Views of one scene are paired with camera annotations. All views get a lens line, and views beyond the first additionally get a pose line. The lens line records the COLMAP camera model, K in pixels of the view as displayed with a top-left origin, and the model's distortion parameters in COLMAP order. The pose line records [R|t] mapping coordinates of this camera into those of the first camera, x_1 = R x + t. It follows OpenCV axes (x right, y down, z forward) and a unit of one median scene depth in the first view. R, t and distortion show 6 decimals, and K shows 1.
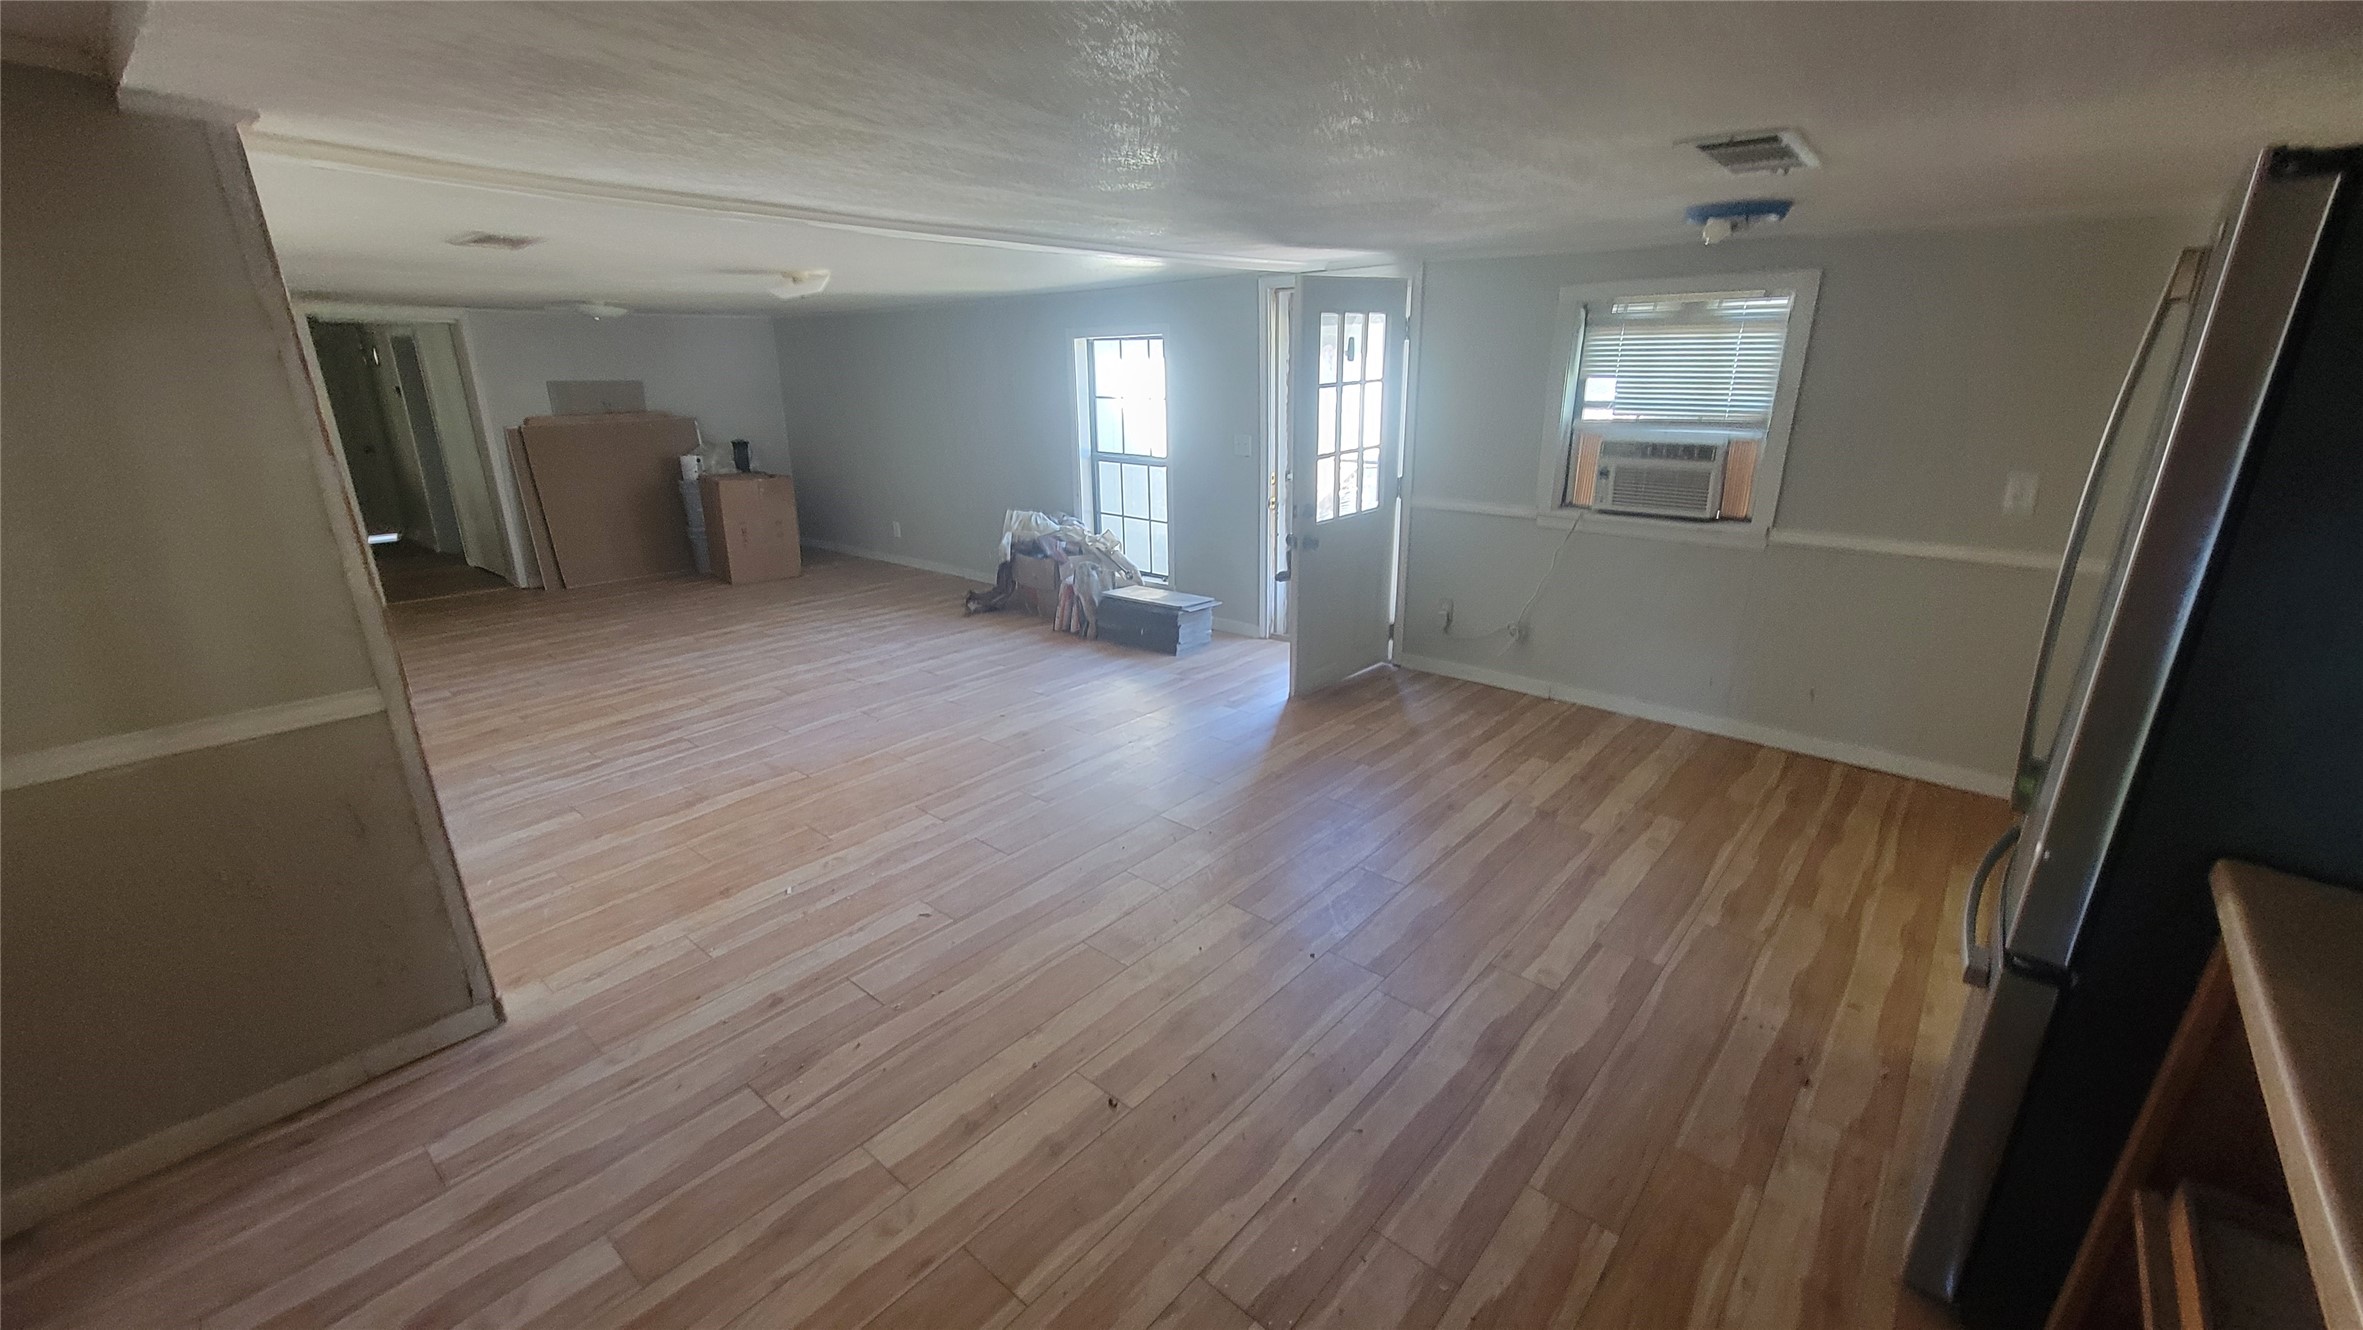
lens RADIAL K [[962.7, 0, 1165.0], [0, 962.7, 683.2], [0, 0, 1]] dist [0.000210, 0.000046]
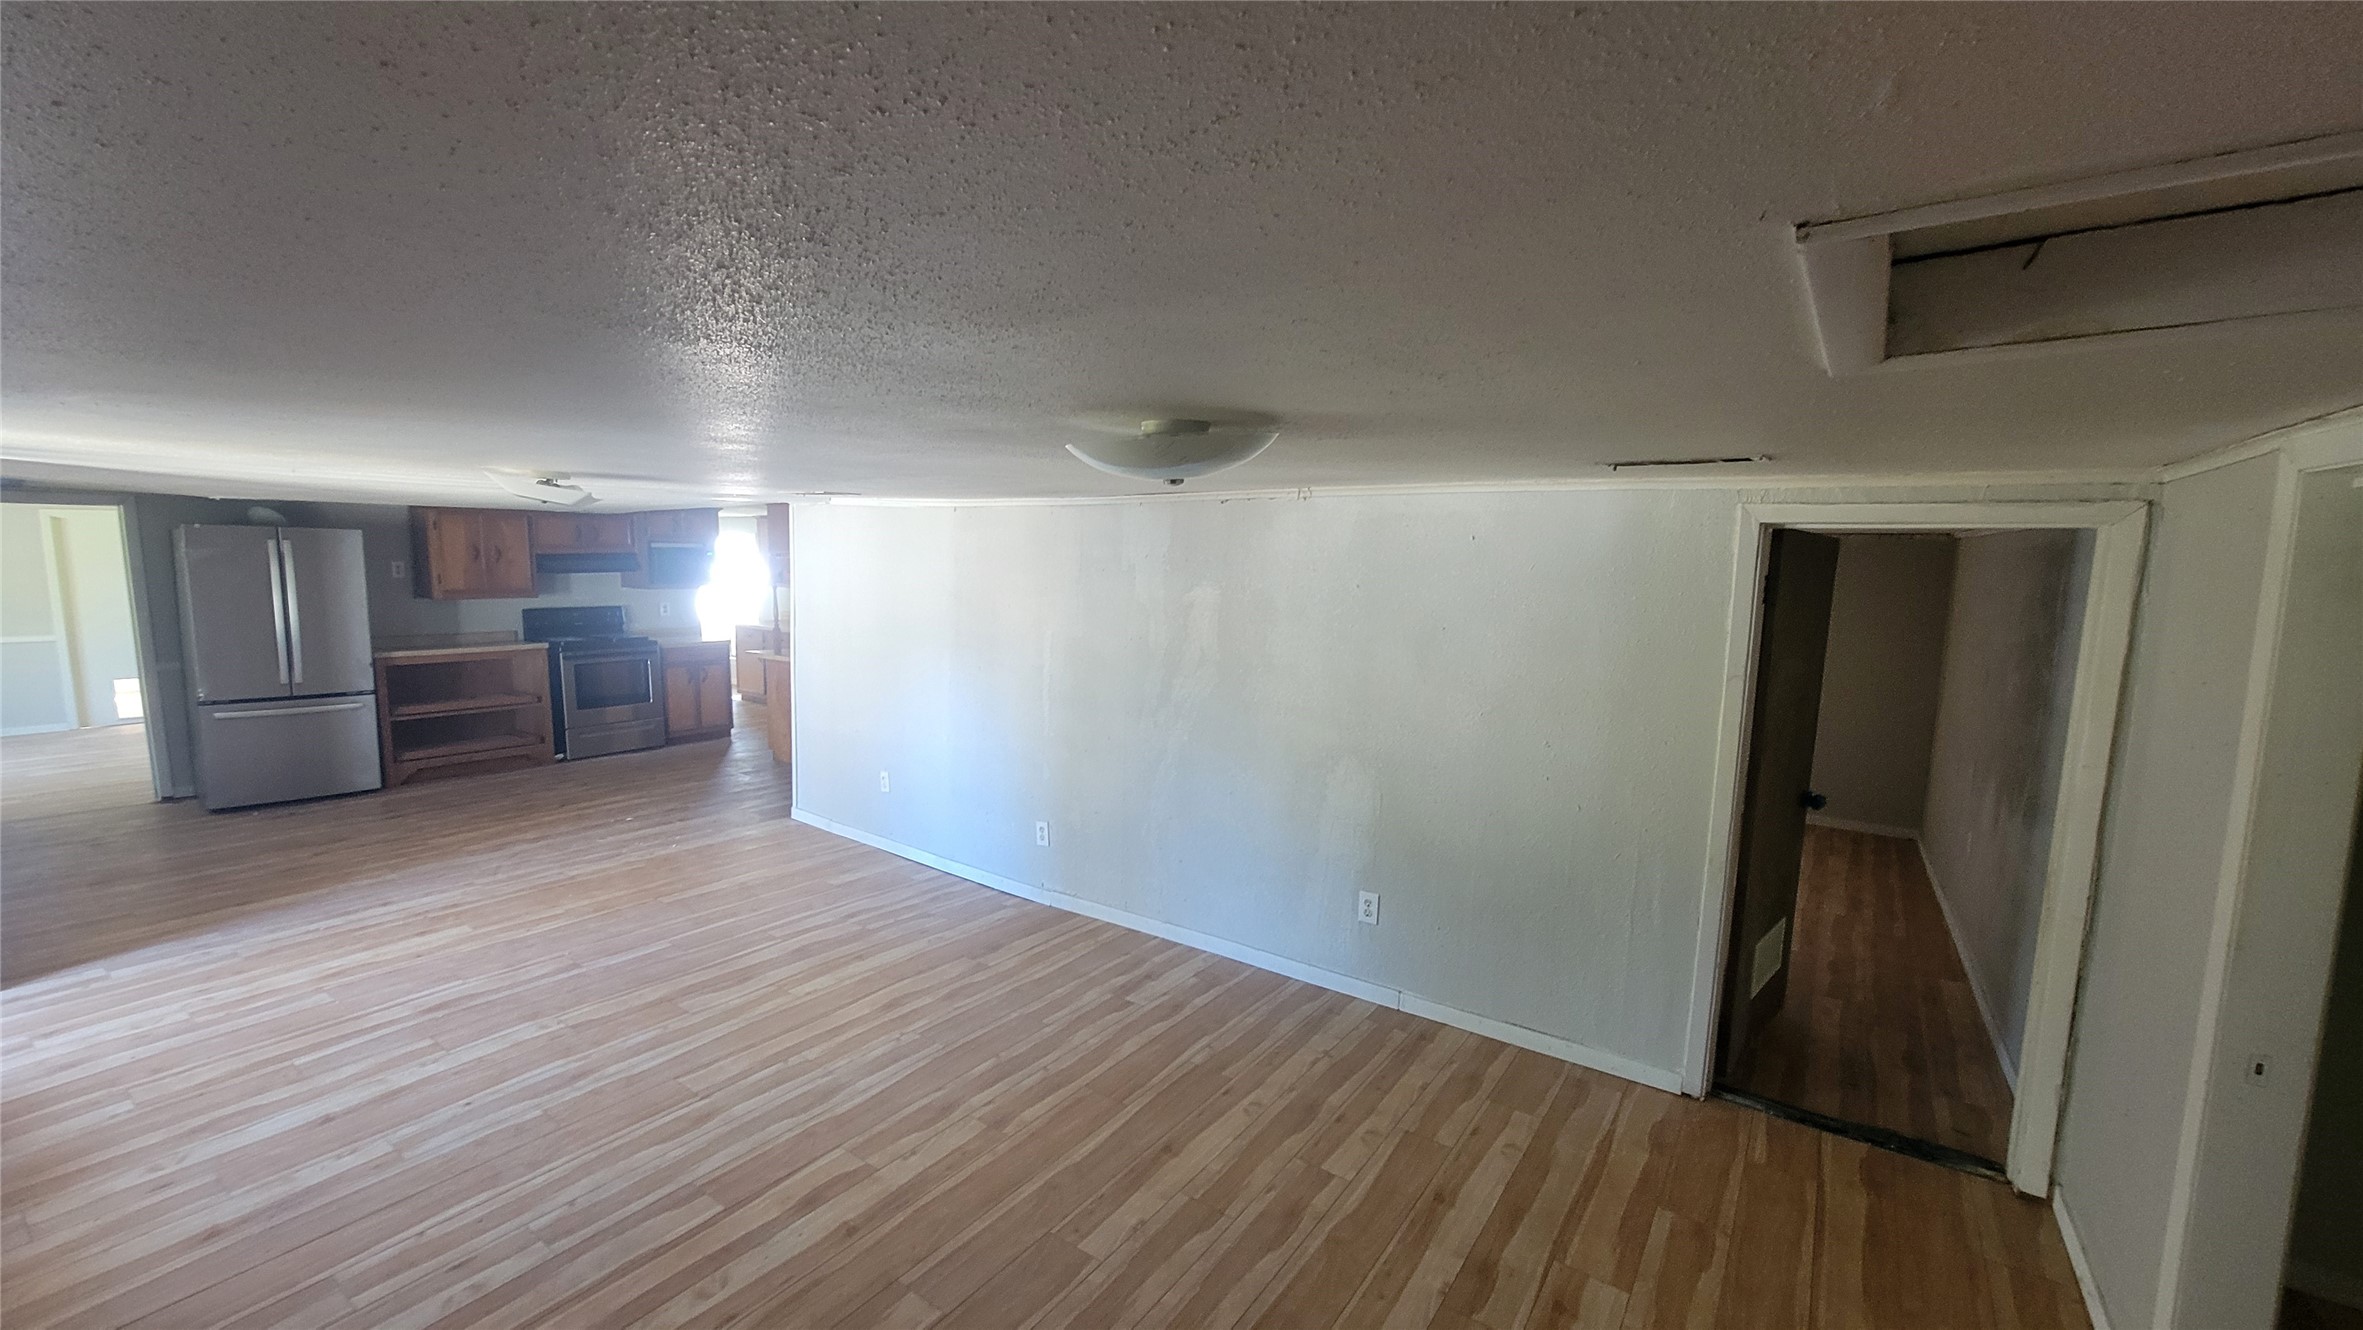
lens RADIAL K [[962.7, 0, 1167.9], [0, 962.7, 673.1], [0, 0, 1]] dist [0.000210, 0.000046]
pose [[-0.994698, 0.003249, -0.102792, -0.786404], [-0.041368, 0.902433, 0.428840, -0.630053], [0.094156, 0.430818, -0.897513, 1.790482]]
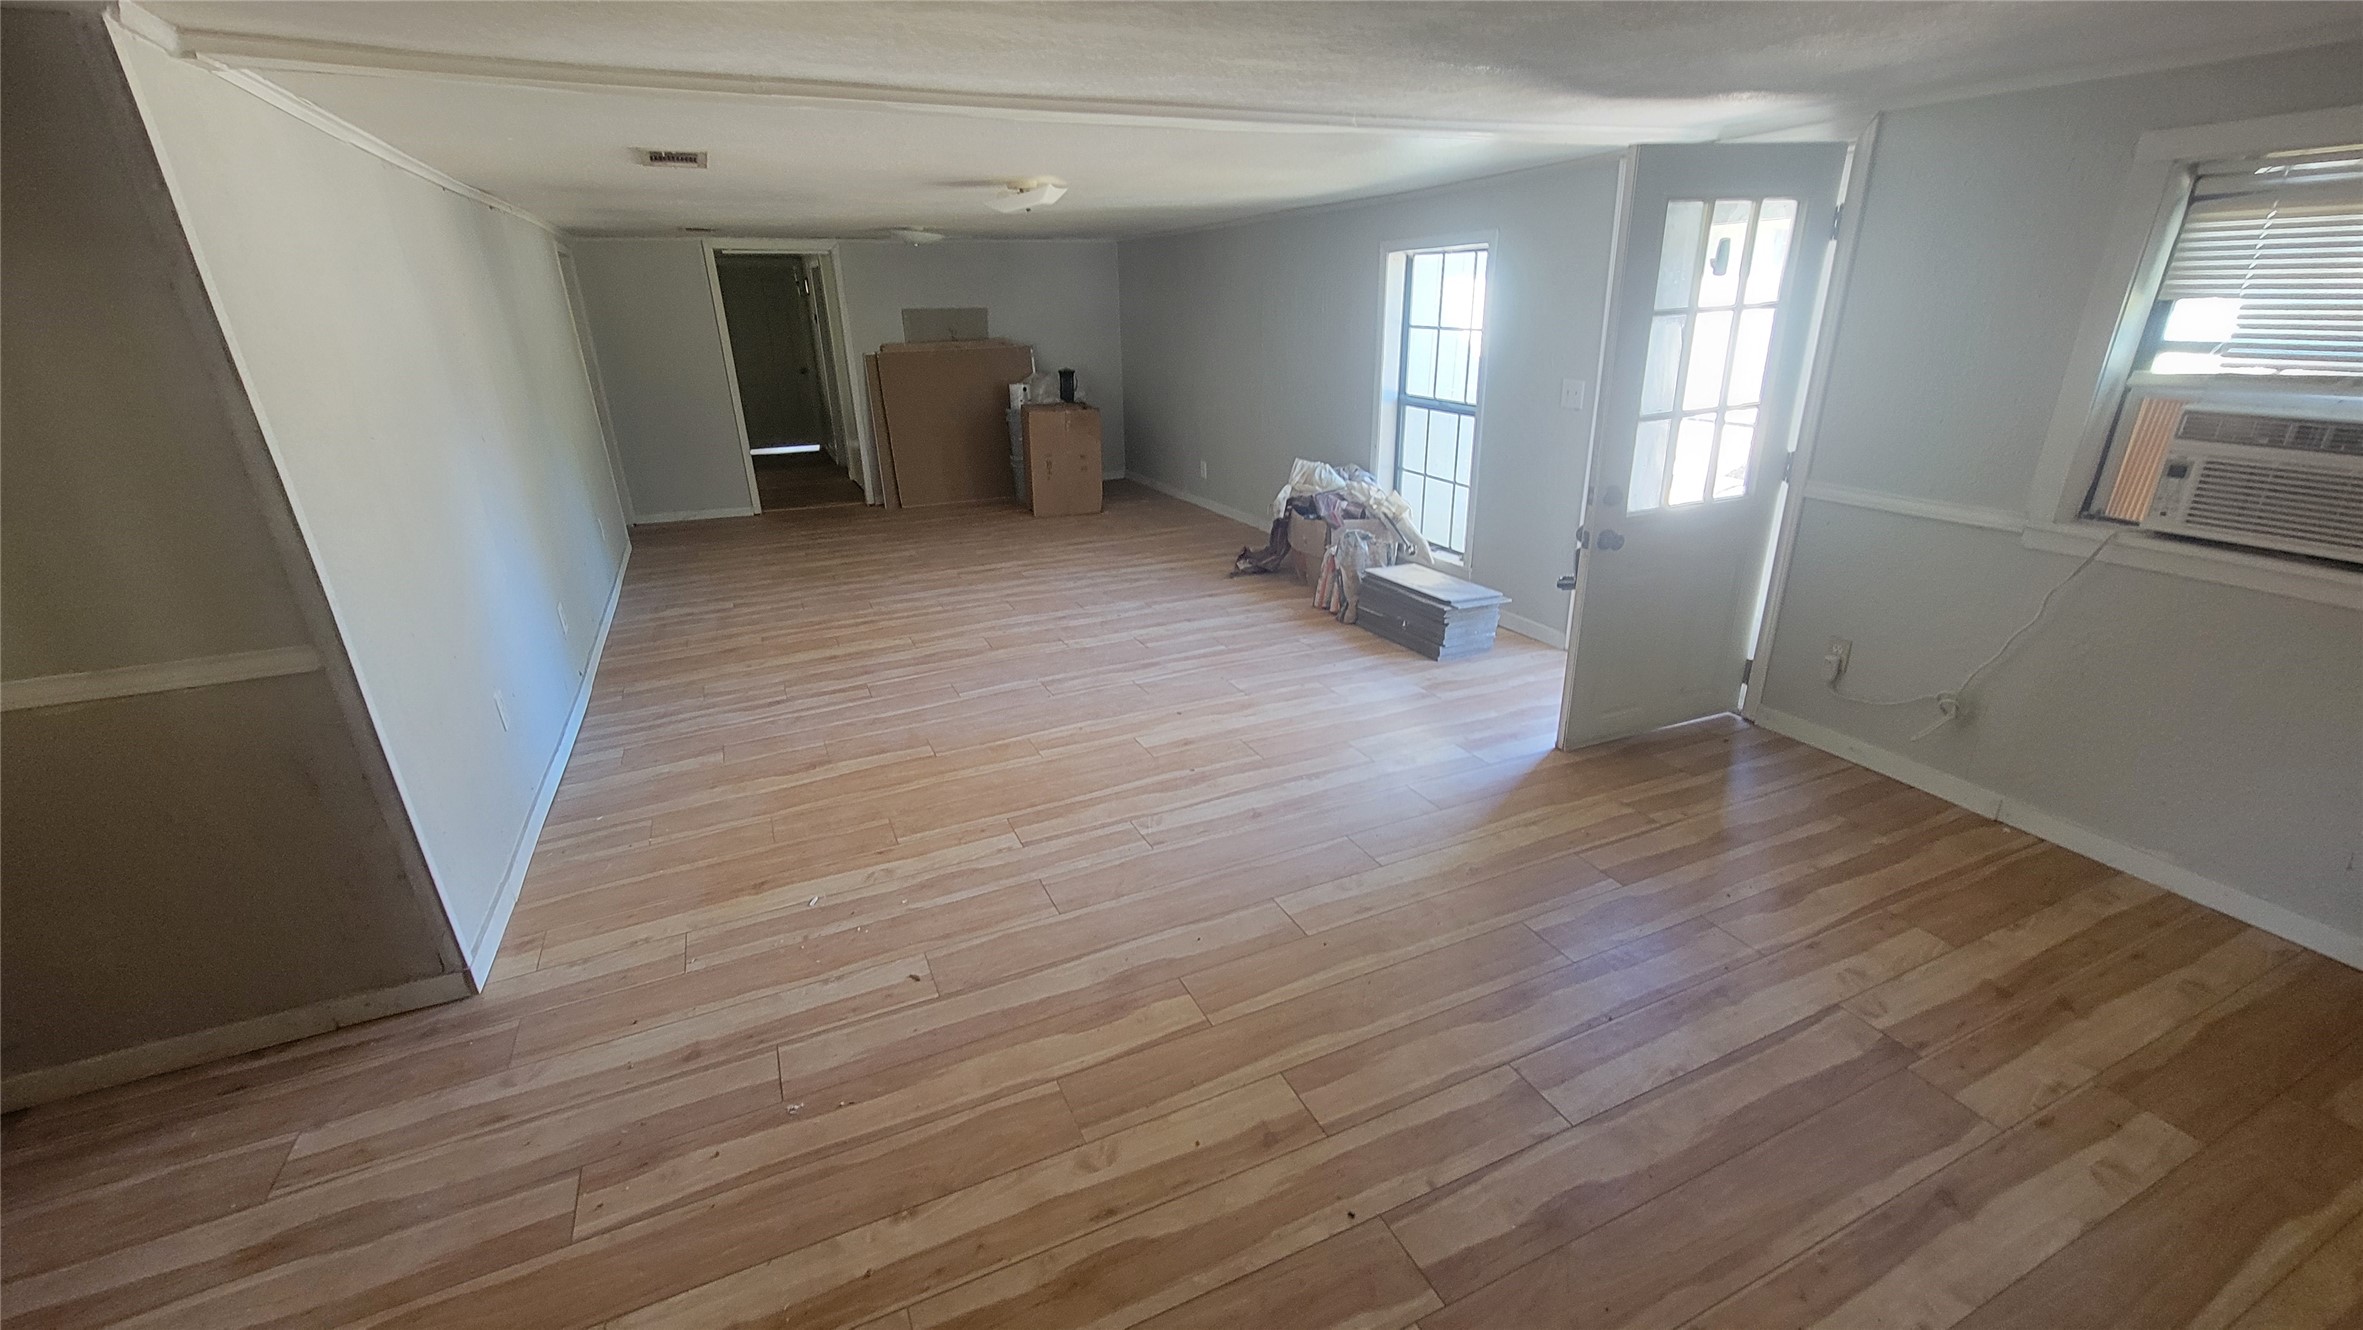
lens RADIAL K [[962.7, 0, 1162.3], [0, 962.7, 678.9], [0, 0, 1]] dist [0.000210, 0.000046]
pose [[0.909404, 0.147026, -0.389060, 0.144778], [-0.121637, 0.988553, 0.089256, -0.070576], [0.397729, -0.033846, 0.916878, 0.225445]]
